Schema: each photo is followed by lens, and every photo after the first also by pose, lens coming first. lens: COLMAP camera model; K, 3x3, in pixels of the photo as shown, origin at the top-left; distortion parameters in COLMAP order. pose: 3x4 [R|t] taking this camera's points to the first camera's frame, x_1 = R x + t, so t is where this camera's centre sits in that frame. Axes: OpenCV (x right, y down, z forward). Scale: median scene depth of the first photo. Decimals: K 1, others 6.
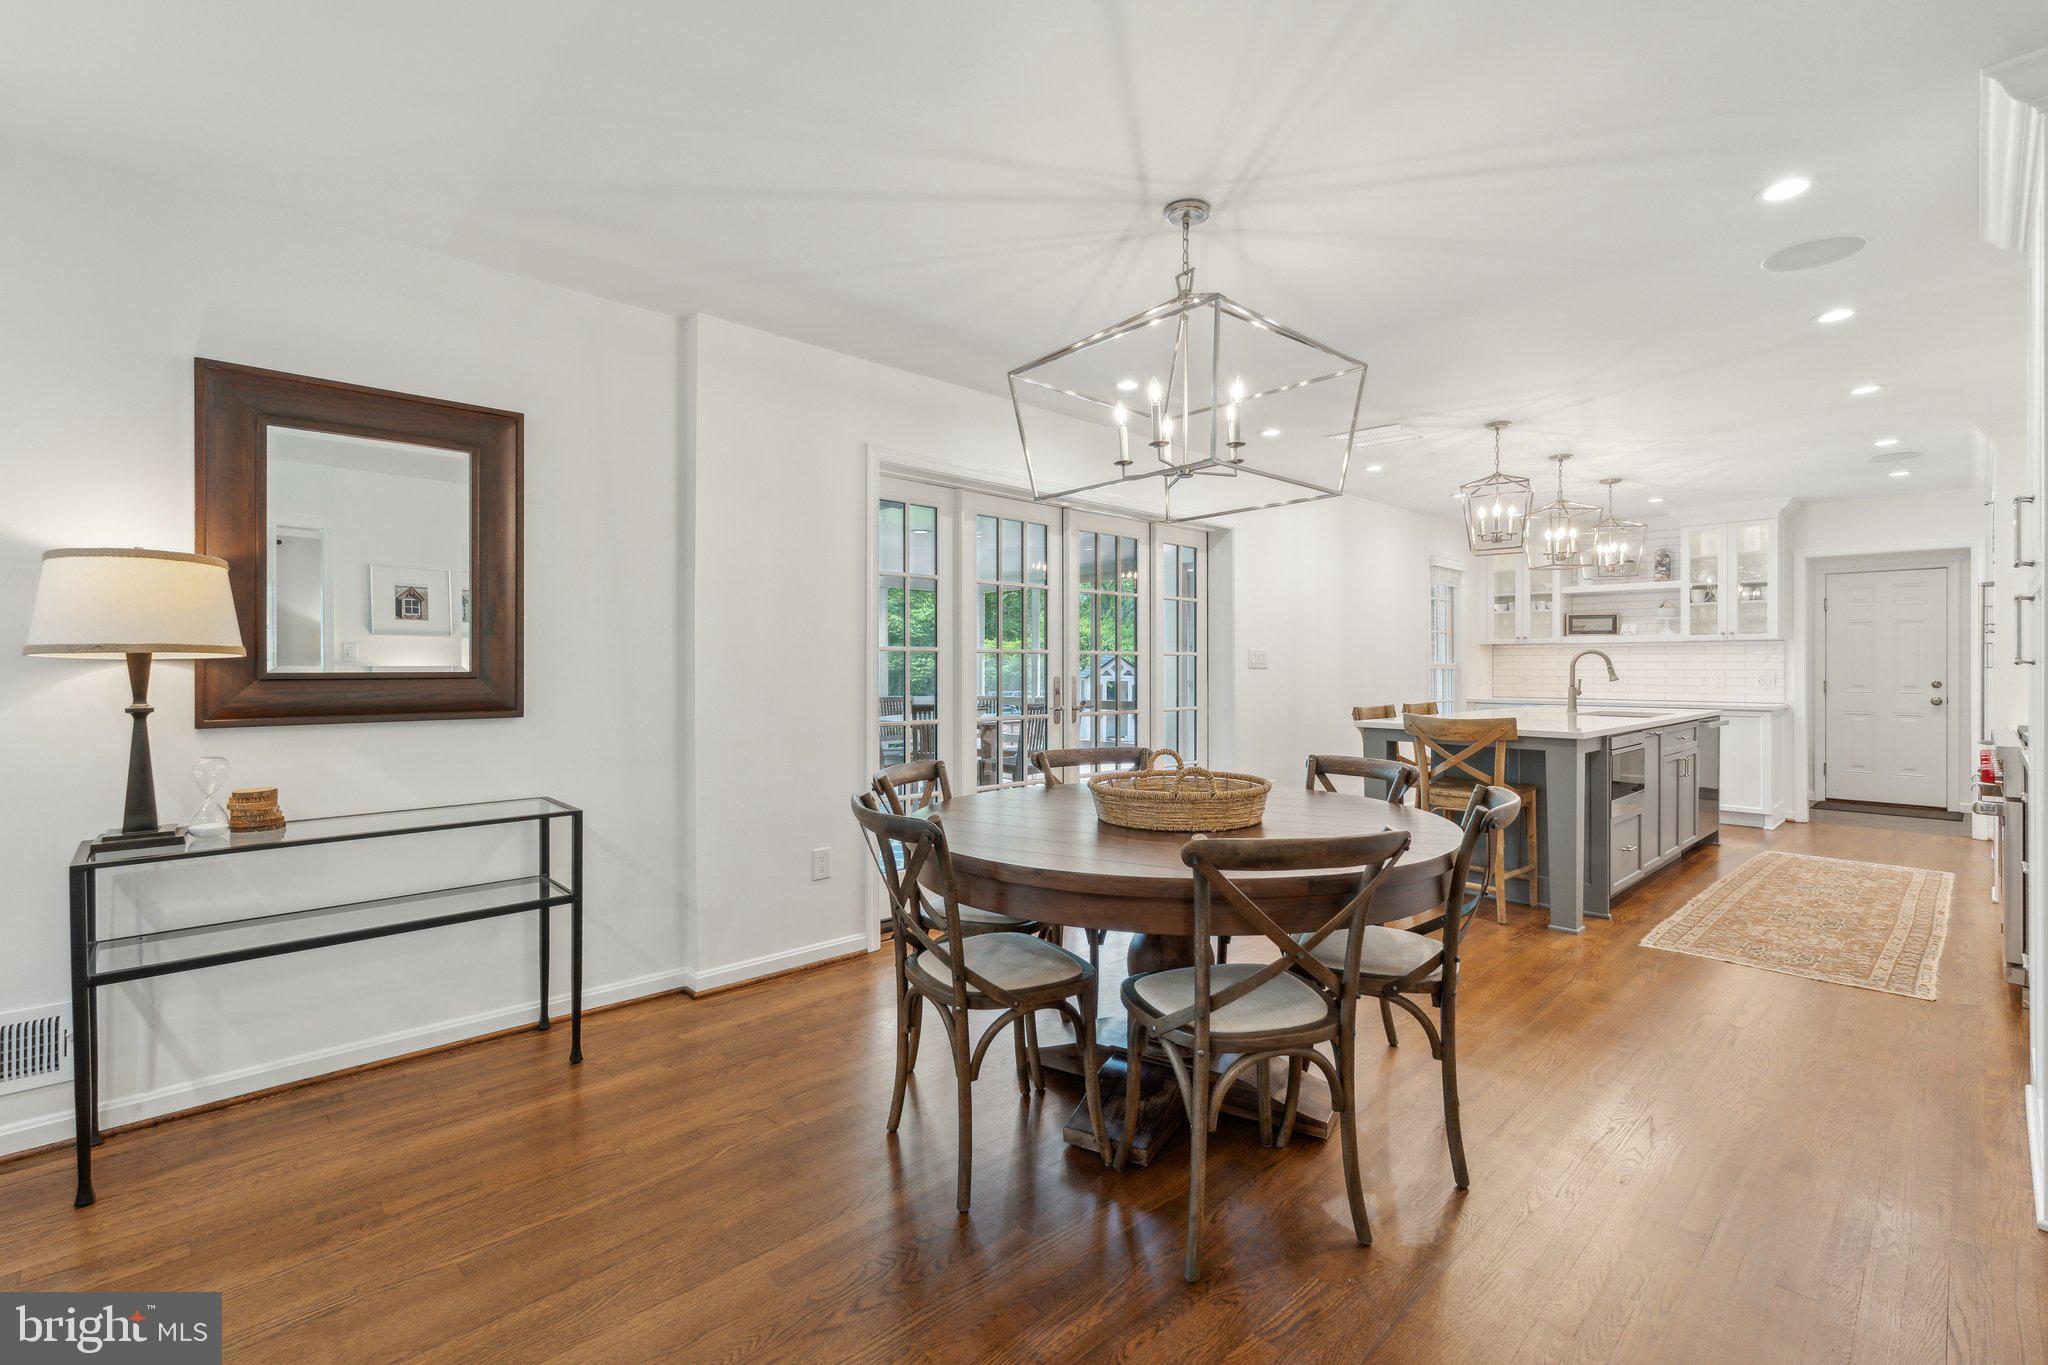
lens RADIAL K [[913.3, 0, 1029.2], [0, 913.3, 674.7], [0, 0, 1]] dist [-0.013864, 0.000885]
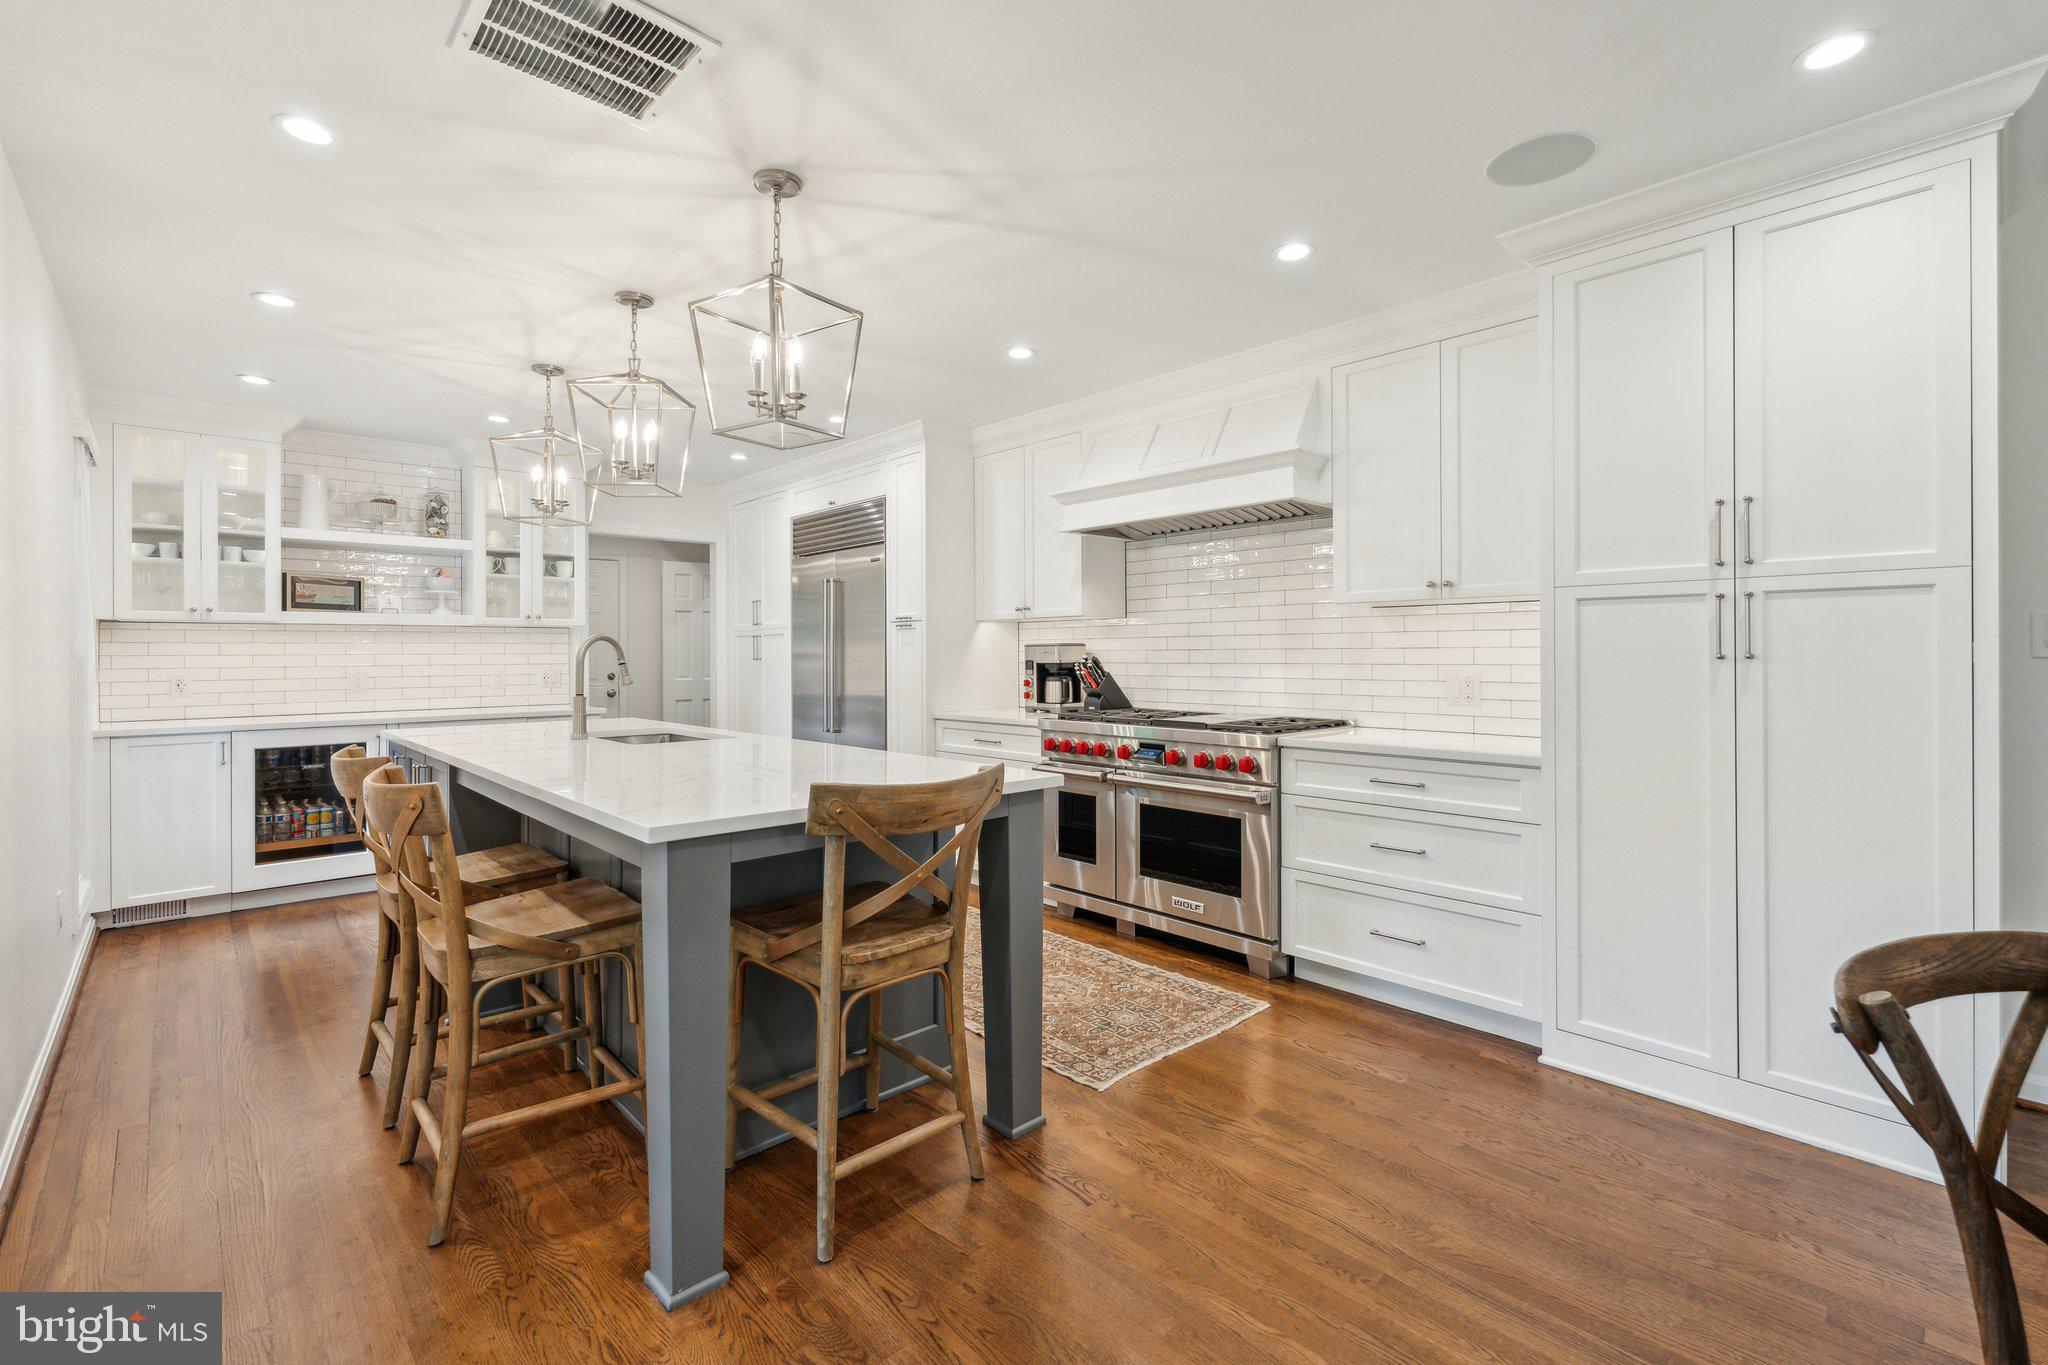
lens RADIAL K [[913.3, 0, 1004.7], [0, 913.3, 667.7], [0, 0, 1]] dist [-0.013864, 0.000885]
pose [[0.028006, -0.015281, 0.999491, 0.011210], [0.010041, 0.999837, 0.015004, -0.009934], [-0.999557, 0.009616, 0.028155, 0.543615]]
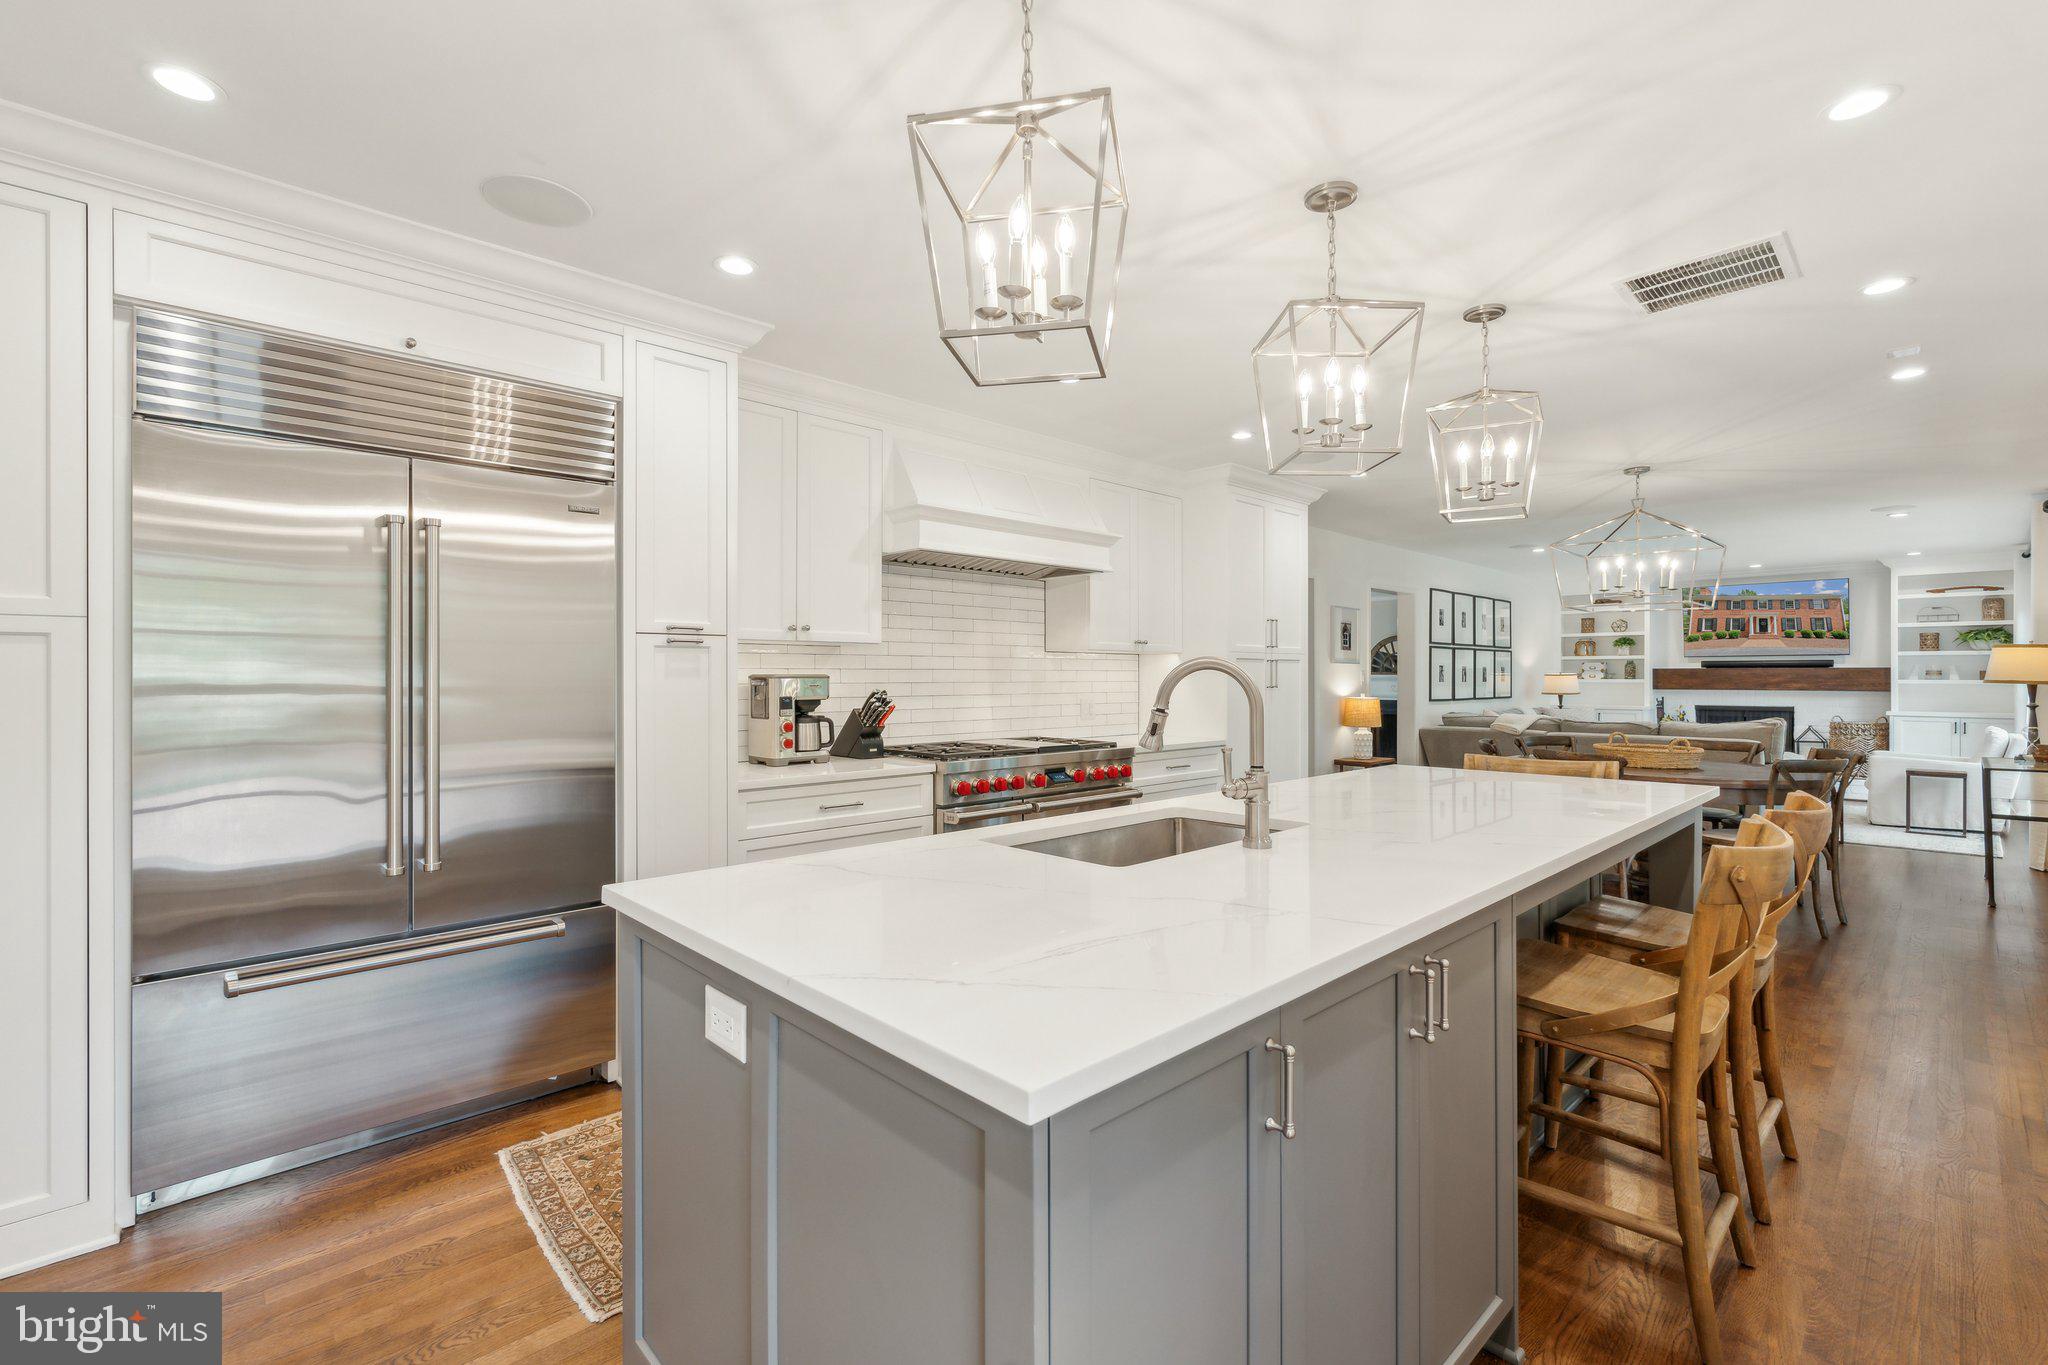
lens RADIAL K [[913.3, 0, 1014.9], [0, 913.3, 675.6], [0, 0, 1]] dist [-0.013864, 0.000885]
pose [[-0.999976, 0.002341, -0.006518, 0.576362], [0.002321, 0.999993, 0.003051, -0.018274], [0.006525, 0.003036, -0.999974, 1.062952]]
